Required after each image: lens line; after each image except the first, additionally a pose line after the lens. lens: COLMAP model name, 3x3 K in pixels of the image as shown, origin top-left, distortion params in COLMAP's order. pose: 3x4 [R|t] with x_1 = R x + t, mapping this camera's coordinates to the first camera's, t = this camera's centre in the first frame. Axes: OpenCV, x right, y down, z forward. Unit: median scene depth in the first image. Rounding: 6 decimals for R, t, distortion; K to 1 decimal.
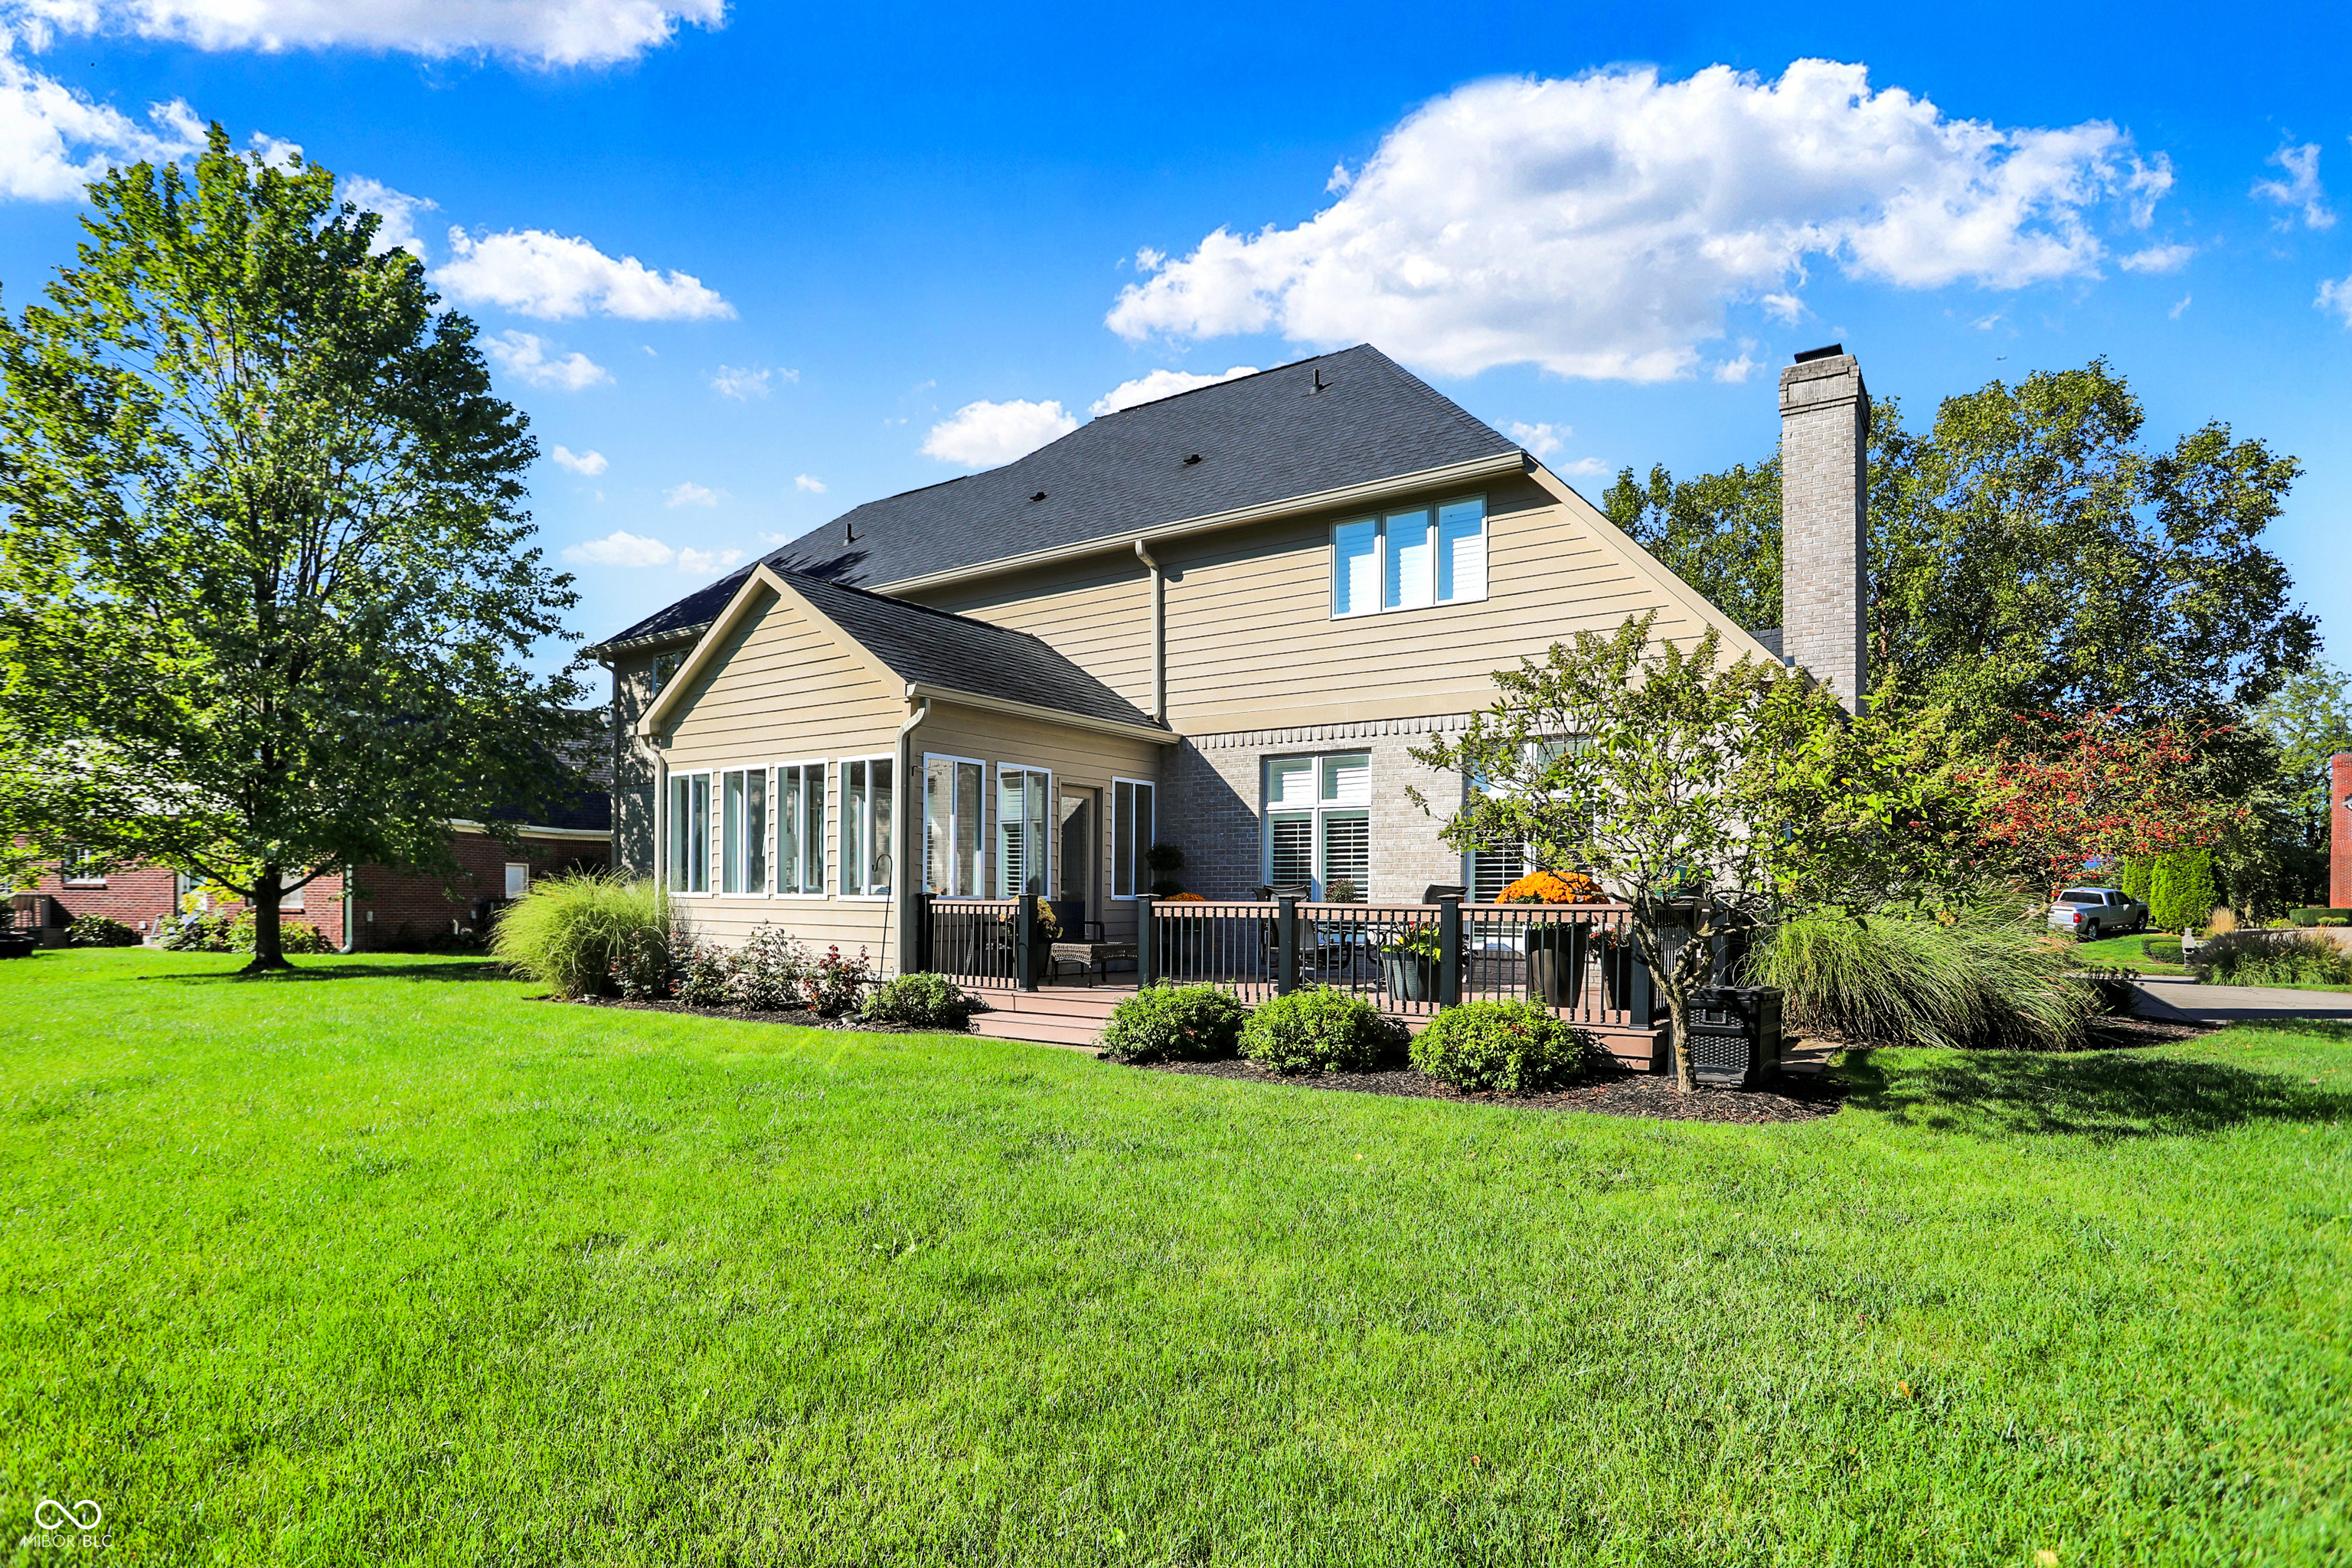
lens RADIAL K [[1224.9, 0, 1260.1], [0, 1224.9, 904.0], [0, 0, 1]] dist [-0.011624, -0.000279]
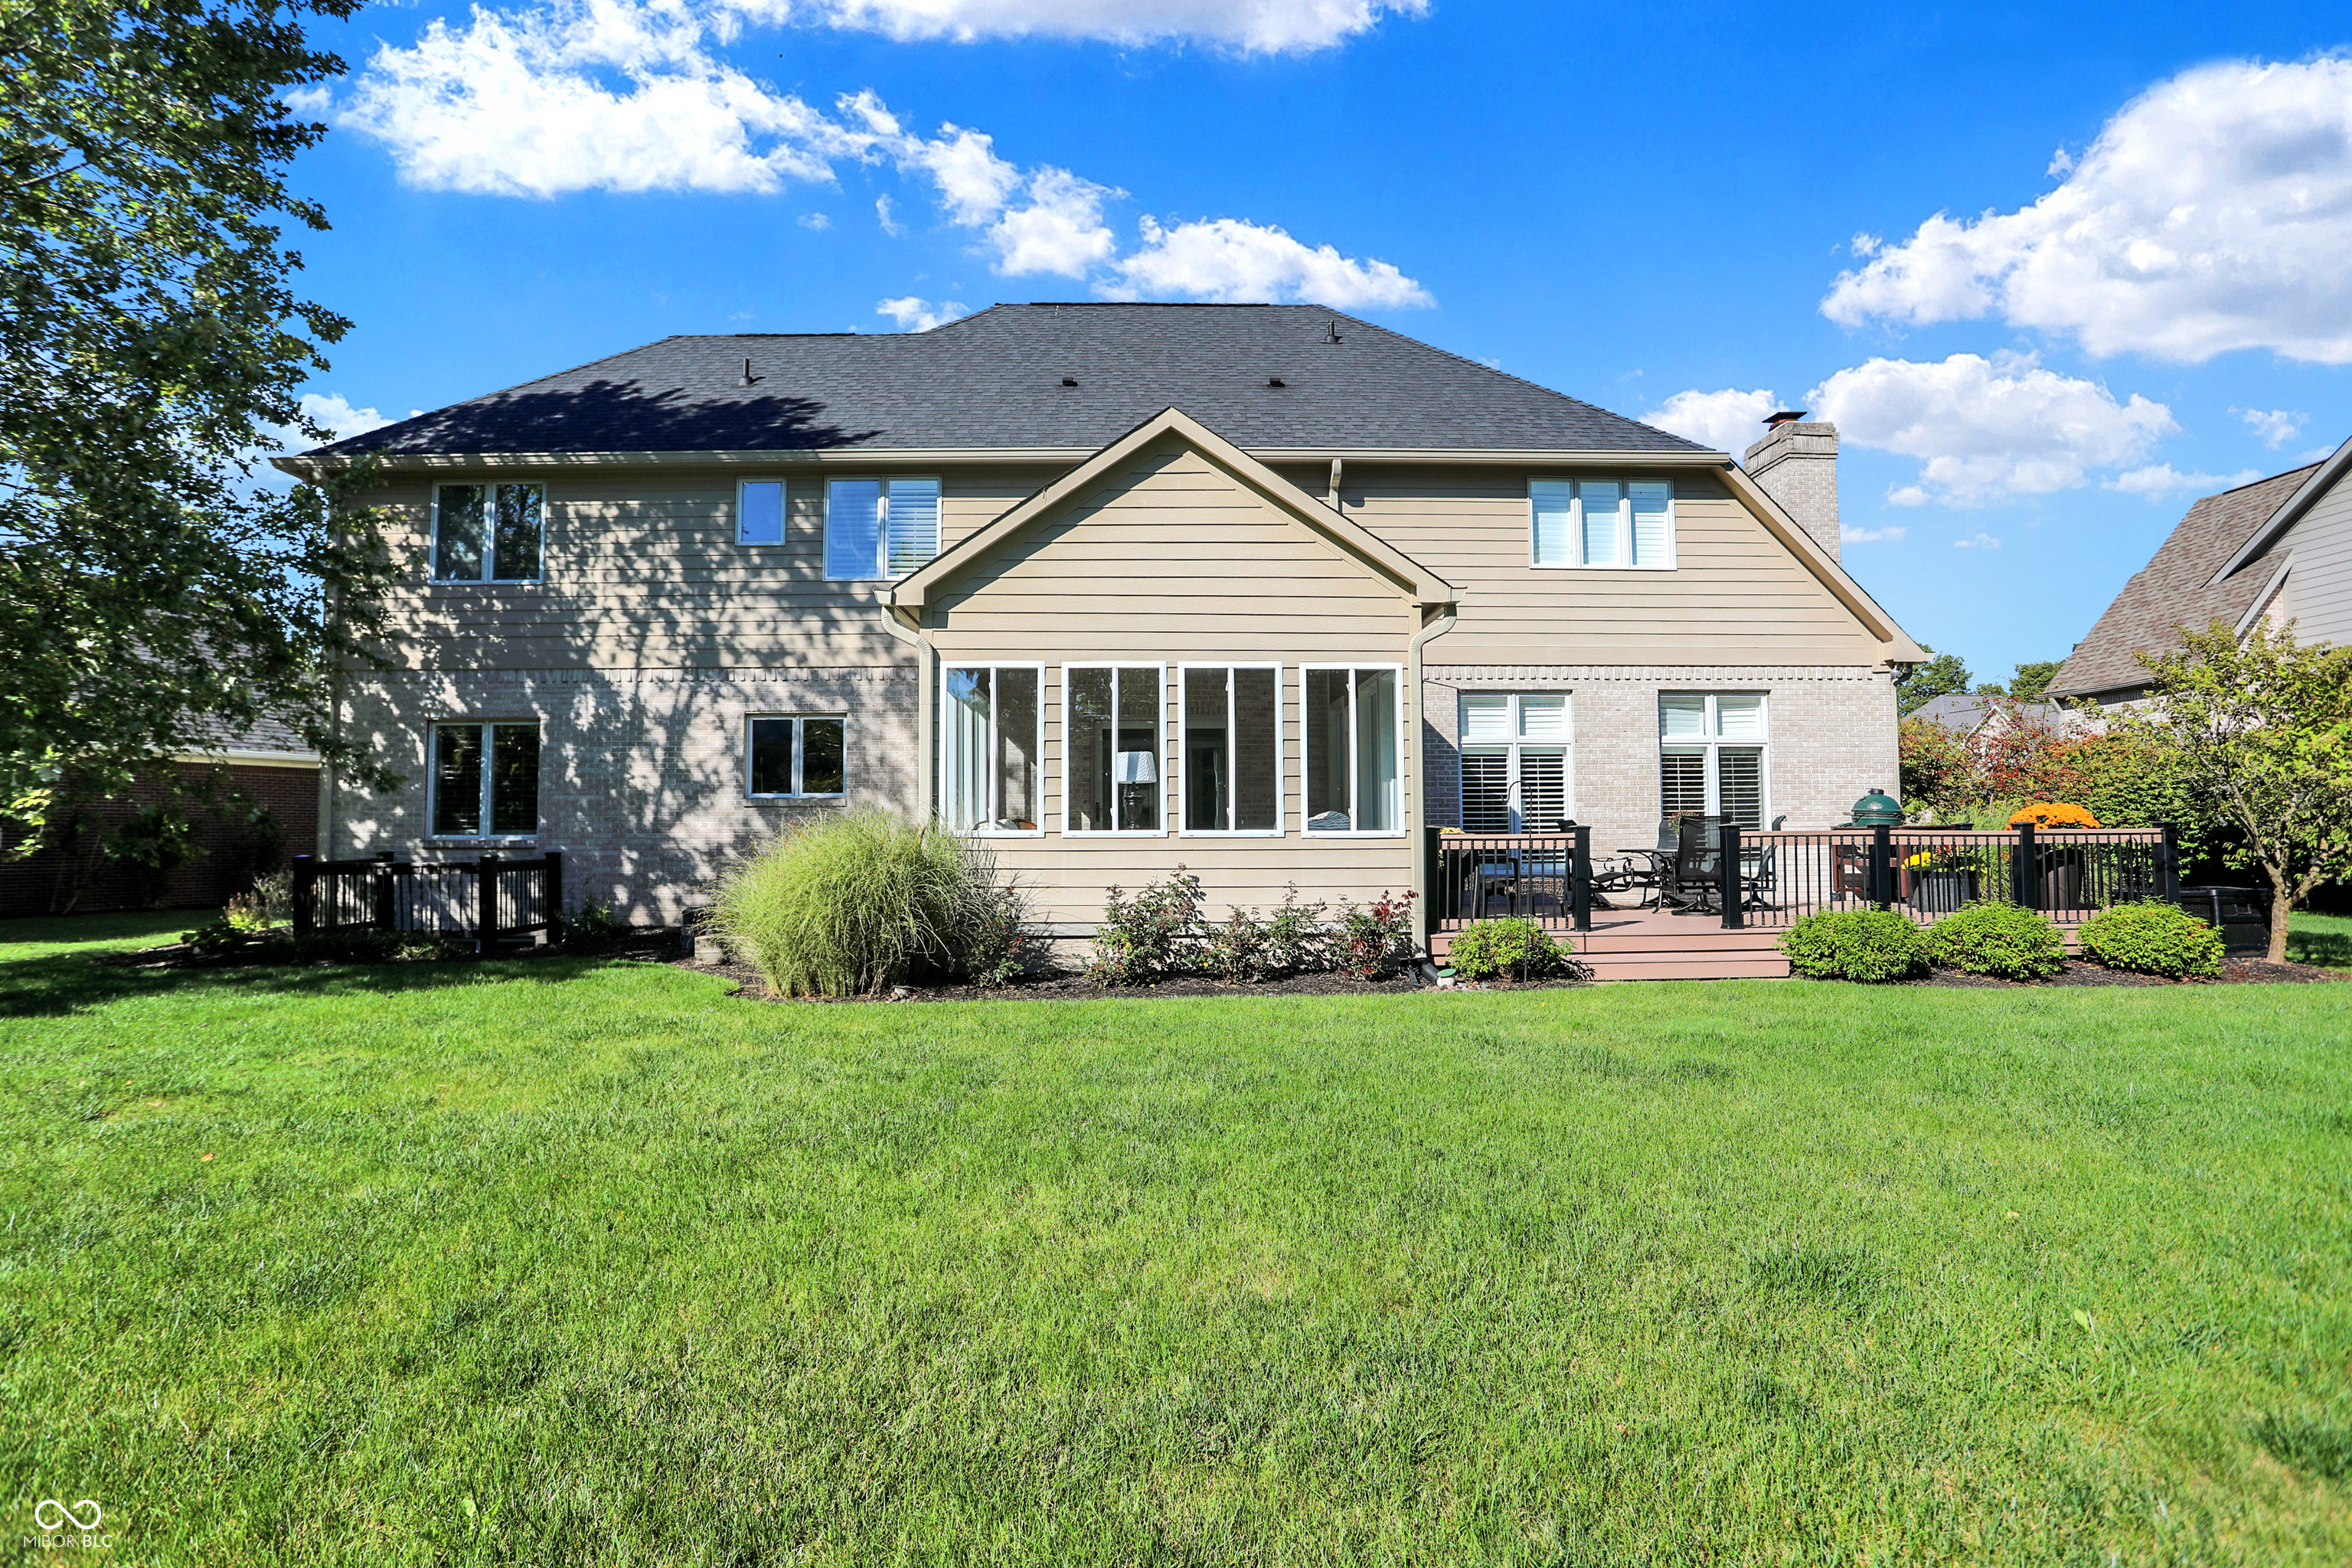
lens RADIAL K [[1149.3, 0, 1234.7], [0, 1149.3, 754.0], [0, 0, 1]] dist [-0.028014, 0.000092]
pose [[0.813280, 0.029125, 0.581143, -0.707865], [0.015599, 0.997296, -0.071811, -0.002995], [-0.581663, 0.067467, 0.810627, 0.345552]]
